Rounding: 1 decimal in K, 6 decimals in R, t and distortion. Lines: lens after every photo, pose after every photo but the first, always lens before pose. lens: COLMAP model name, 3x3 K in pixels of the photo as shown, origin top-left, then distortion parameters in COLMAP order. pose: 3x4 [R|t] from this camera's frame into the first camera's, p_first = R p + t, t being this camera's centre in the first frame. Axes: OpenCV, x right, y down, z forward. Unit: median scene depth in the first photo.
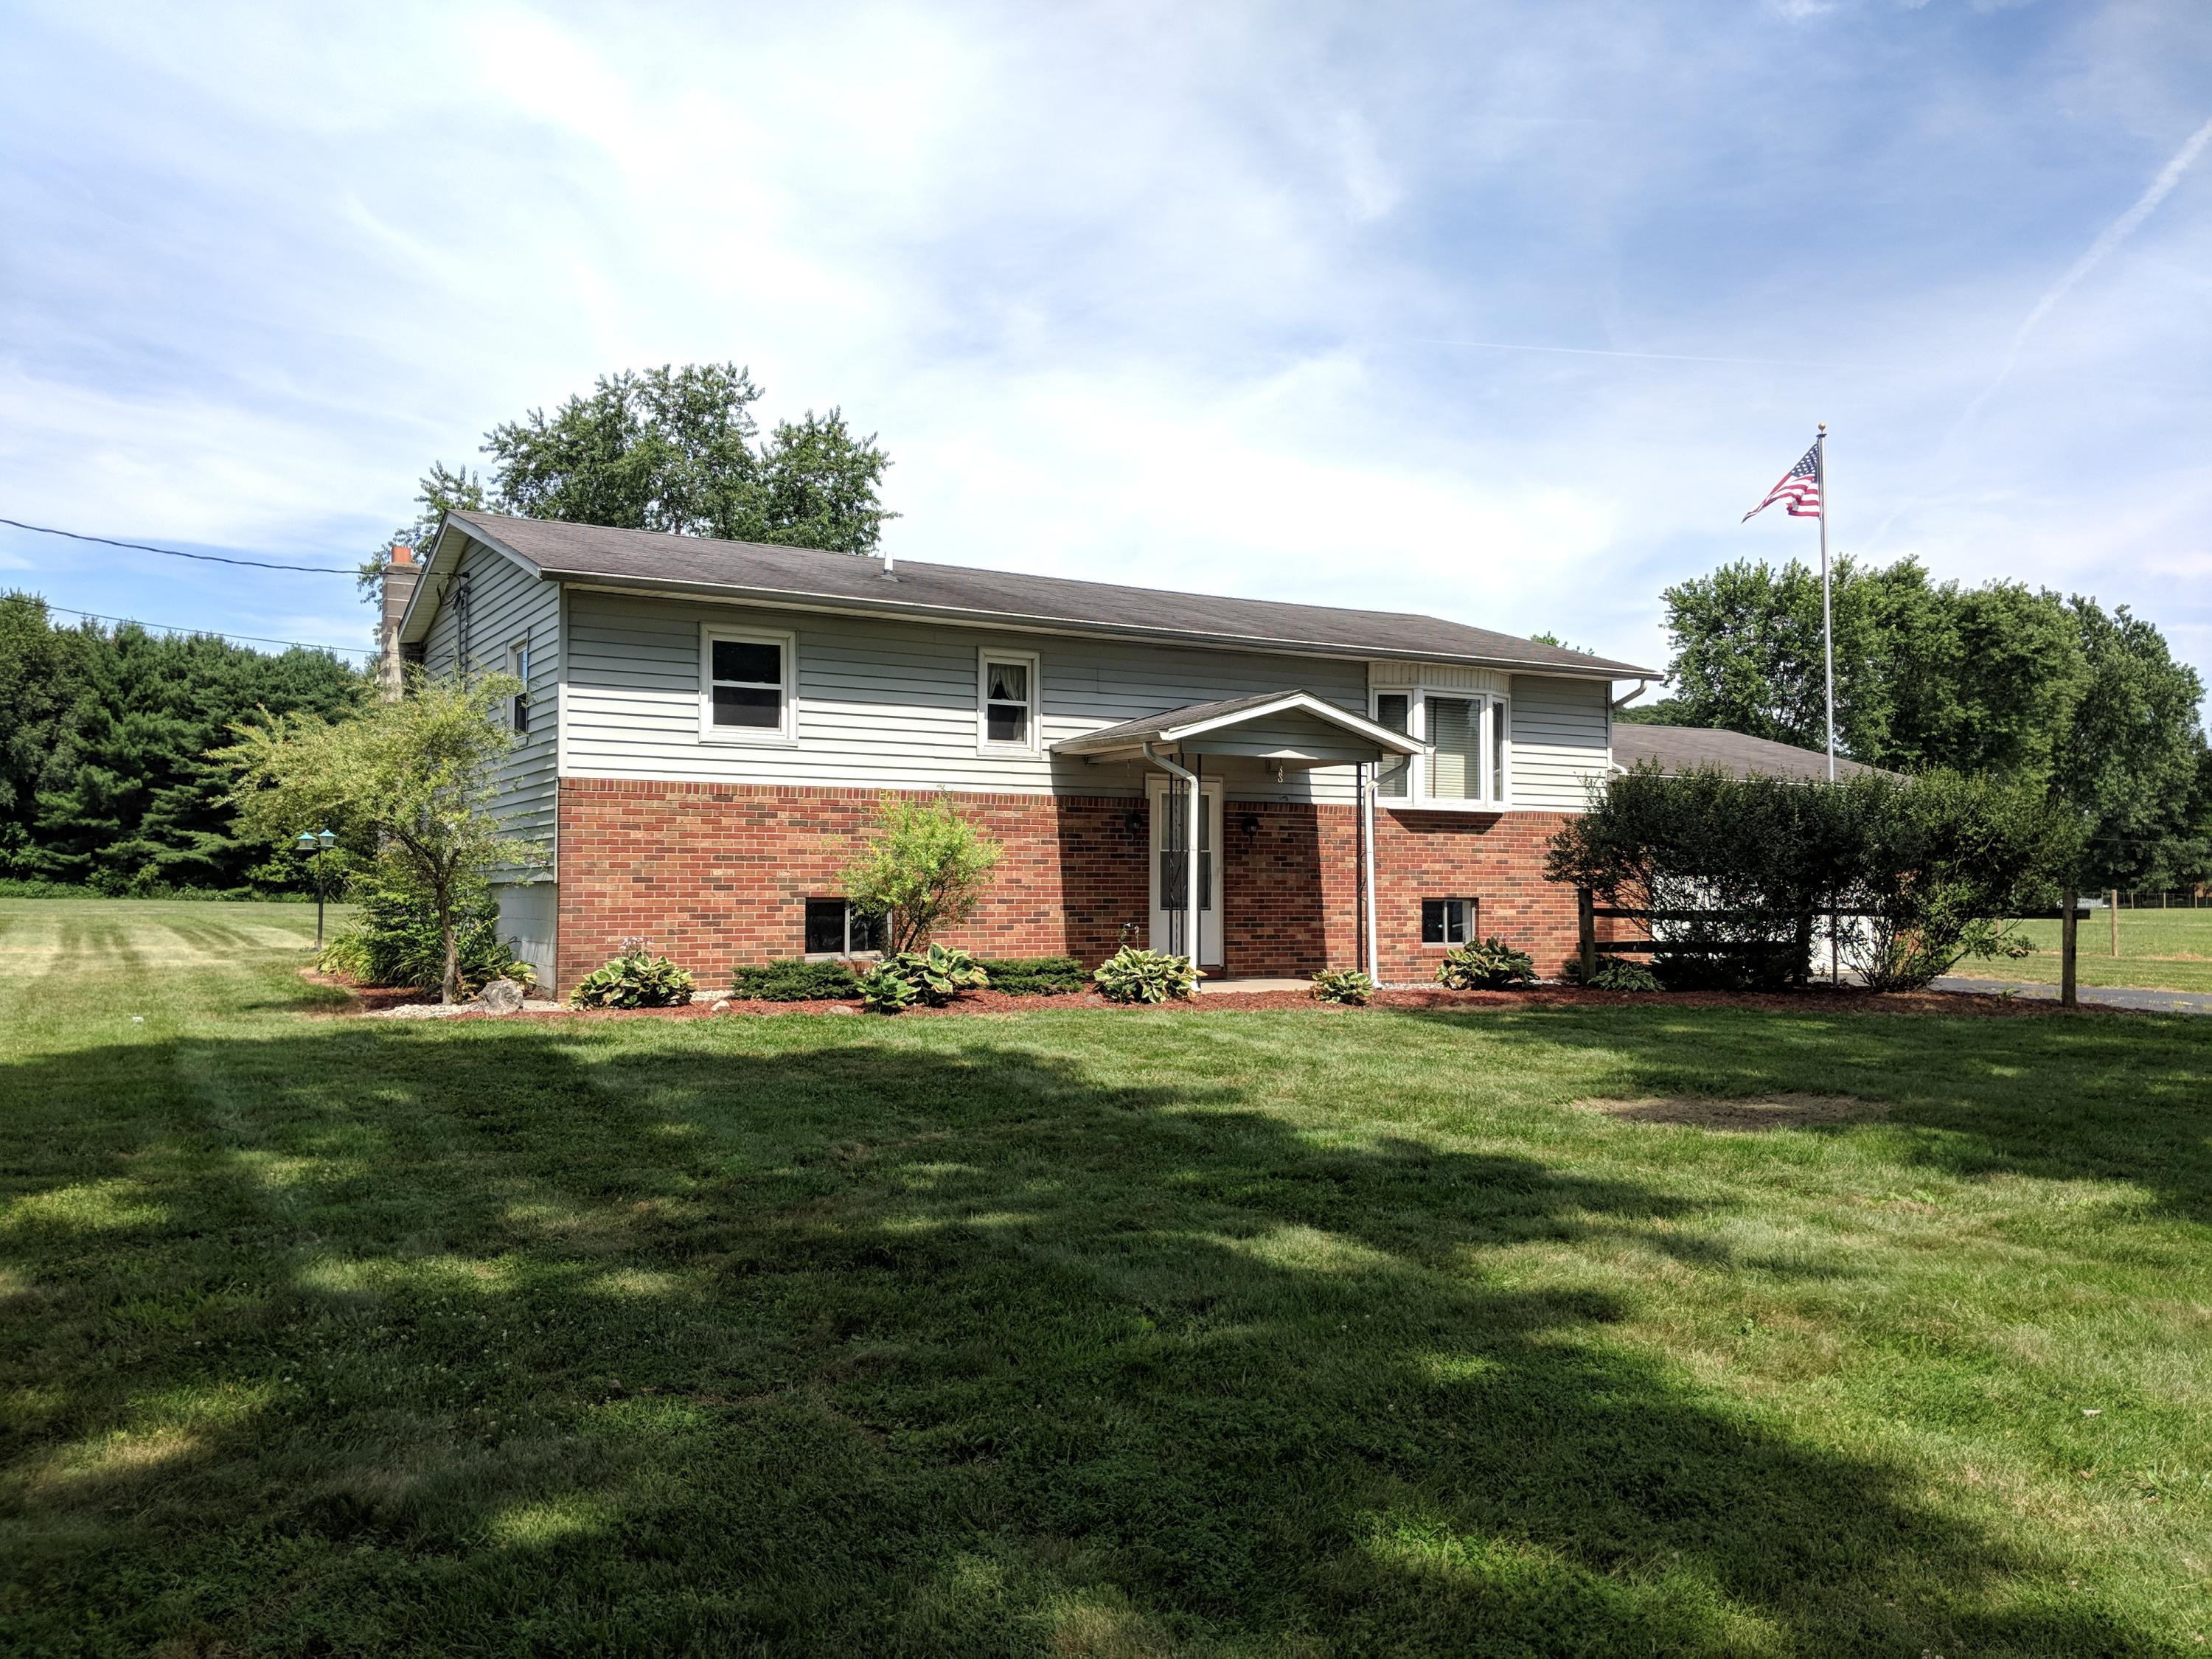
lens RADIAL K [[1774.0, 0, 1108.6], [0, 1774.0, 836.0], [0, 0, 1]] dist [-0.002022, -0.018019]
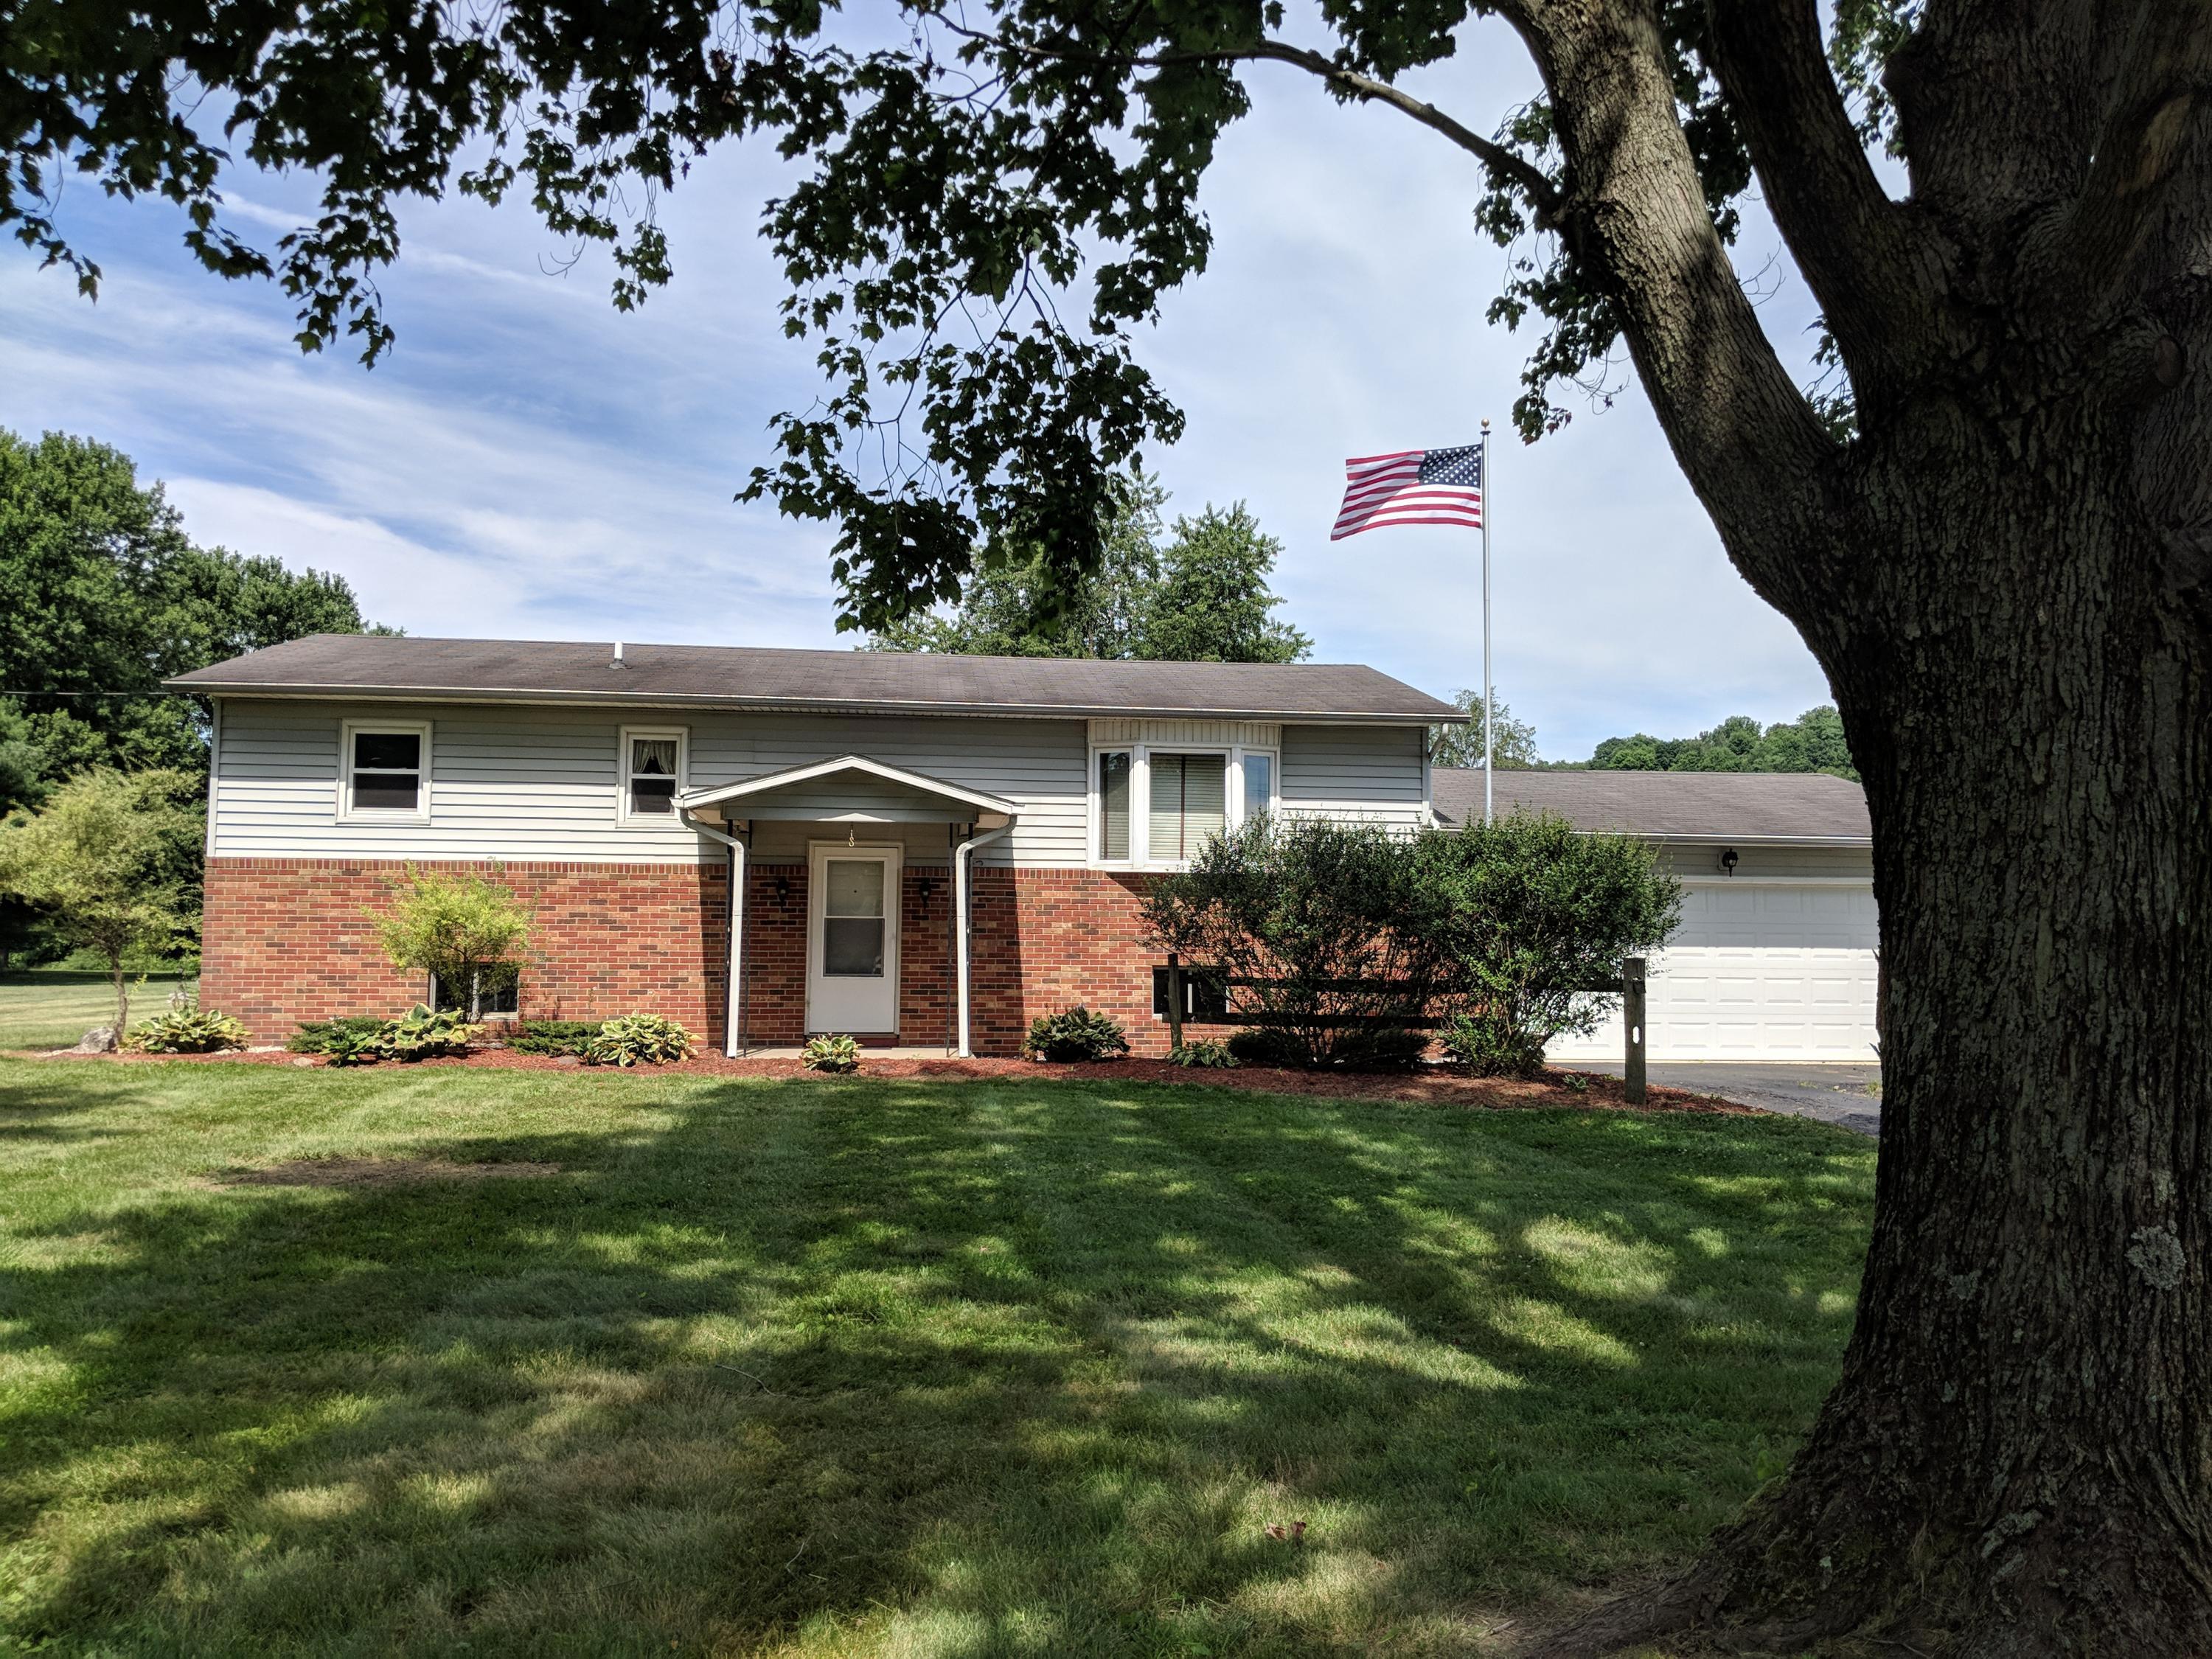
lens RADIAL K [[1774.0, 0, 1104.9], [0, 1774.0, 827.8], [0, 0, 1]] dist [-0.002022, -0.018019]
pose [[0.921808, -0.031699, -0.386349, 0.630495], [0.009983, 0.998262, -0.058087, 0.019641], [0.387518, 0.049688, 0.920522, 0.143978]]
